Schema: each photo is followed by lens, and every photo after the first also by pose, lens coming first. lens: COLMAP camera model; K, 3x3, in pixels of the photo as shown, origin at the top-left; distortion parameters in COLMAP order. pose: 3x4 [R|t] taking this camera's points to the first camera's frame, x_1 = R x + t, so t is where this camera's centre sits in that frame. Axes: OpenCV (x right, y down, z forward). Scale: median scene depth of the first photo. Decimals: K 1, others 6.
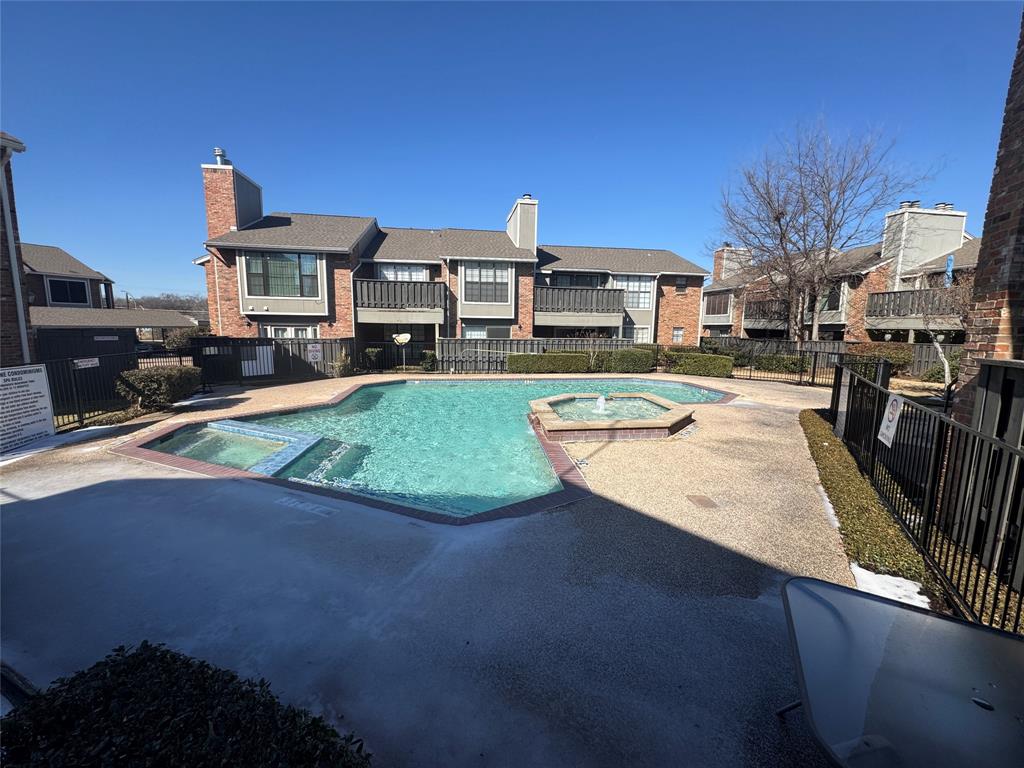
lens RADIAL K [[408.6, 0, 514.0], [0, 408.6, 384.8], [0, 0, 1]] dist [-0.002873, 0.000064]
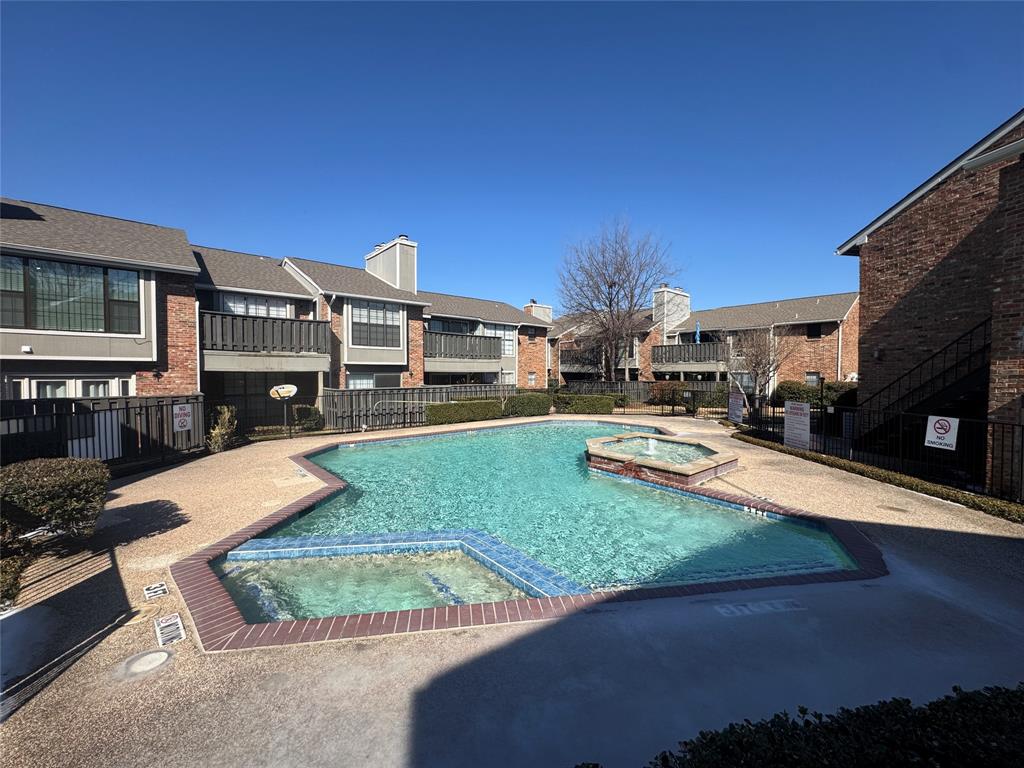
lens RADIAL K [[408.6, 0, 514.0], [0, 408.6, 384.8], [0, 0, 1]] dist [-0.002873, 0.000064]
pose [[0.845059, -0.027971, 0.533940, -0.289441], [0.084741, 0.993015, -0.082098, -0.023805], [-0.527914, 0.114624, 0.841527, 0.116209]]
